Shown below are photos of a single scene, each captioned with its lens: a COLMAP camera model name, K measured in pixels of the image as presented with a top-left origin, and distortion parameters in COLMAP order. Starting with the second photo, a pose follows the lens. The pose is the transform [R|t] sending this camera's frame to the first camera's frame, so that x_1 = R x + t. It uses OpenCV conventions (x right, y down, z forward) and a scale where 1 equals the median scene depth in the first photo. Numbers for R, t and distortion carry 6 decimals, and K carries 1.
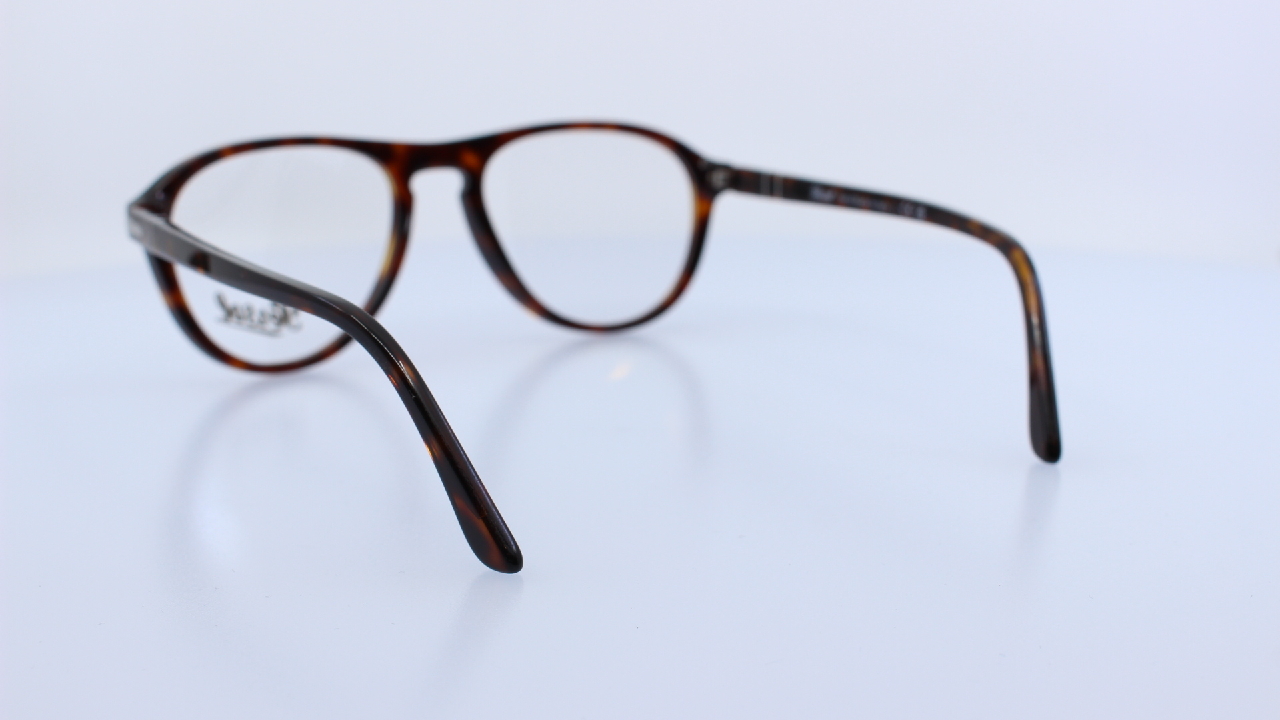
lens RADIAL K [[1662.3, 0, 640.0], [0, 1662.3, 360.0], [0, 0, 1]] dist [-0.136039, 0.017438]
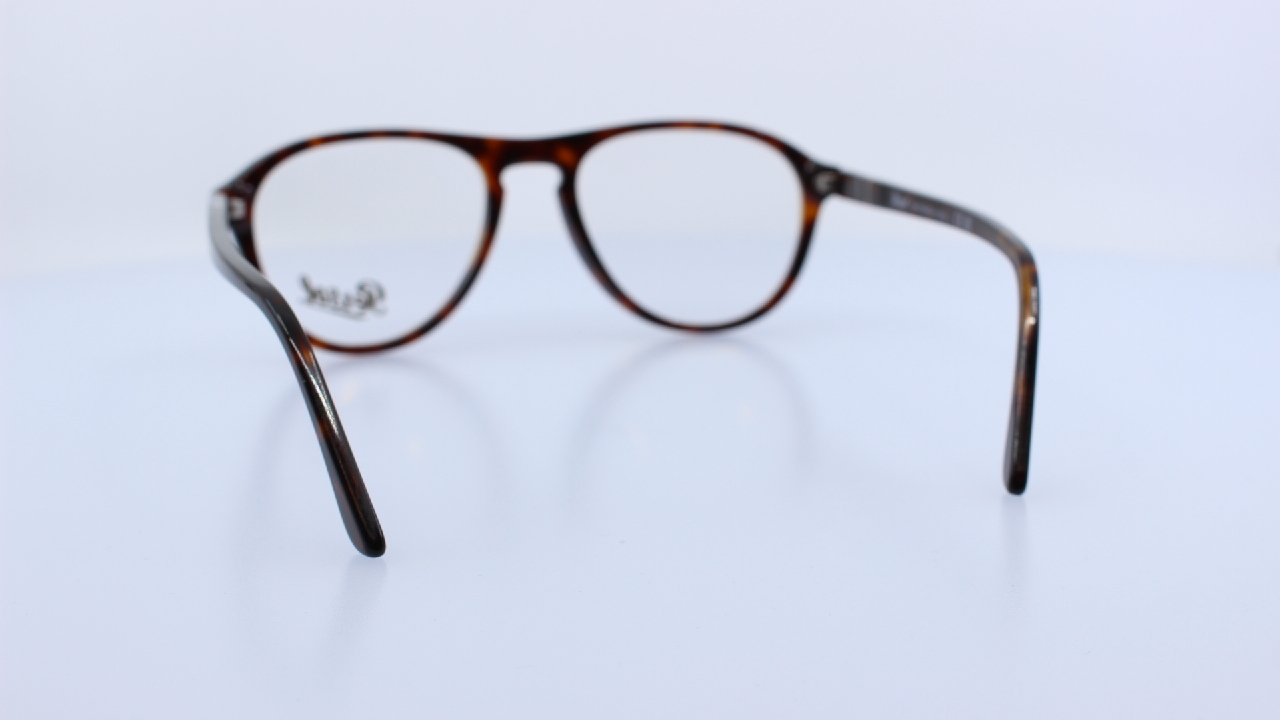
lens RADIAL K [[1662.3, 0, 640.0], [0, 1662.3, 360.0], [0, 0, 1]] dist [-0.136039, 0.017438]
pose [[0.965344, 0.056100, -0.254880, 0.213345], [-0.055471, 0.998414, 0.009661, -0.008301], [0.255018, 0.004813, 0.966924, 0.027117]]
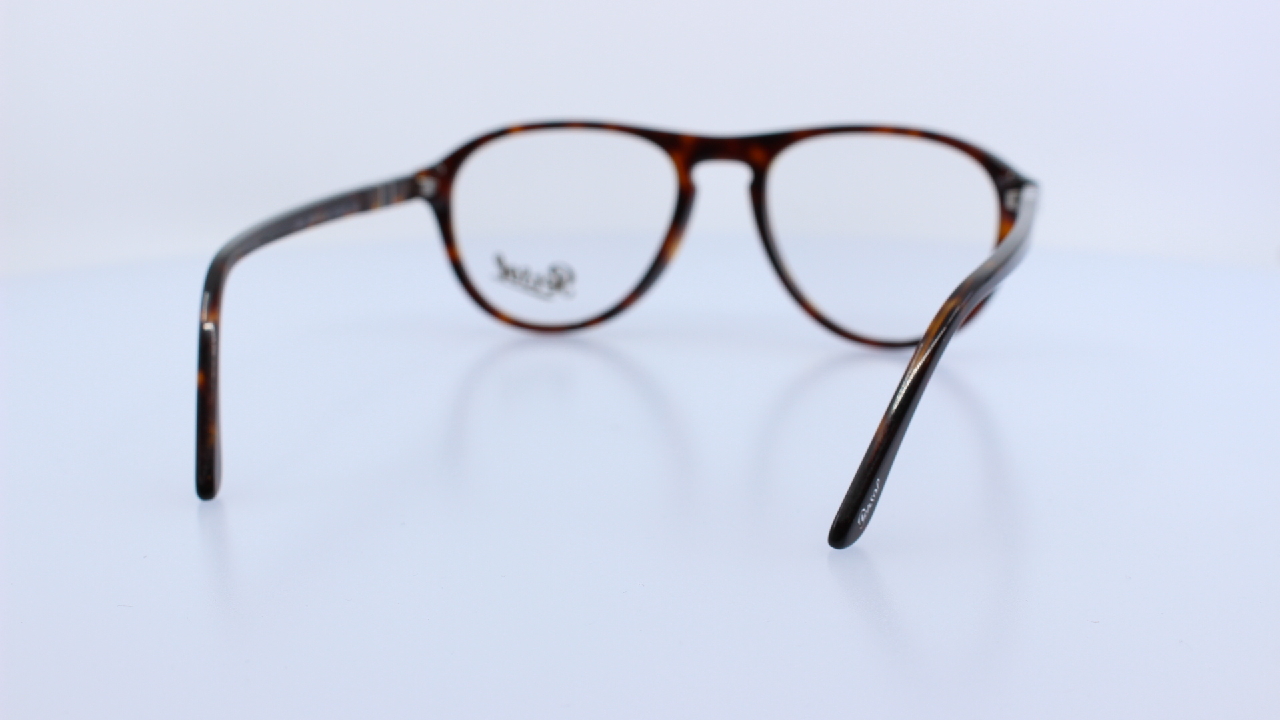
lens RADIAL K [[1662.3, 0, 640.0], [0, 1662.3, 360.0], [0, 0, 1]] dist [-0.136039, 0.017438]
pose [[0.701009, 0.155075, -0.696088, 0.582663], [-0.150234, 0.986280, 0.068428, -0.057700], [0.697149, 0.056607, 0.714688, 0.240811]]
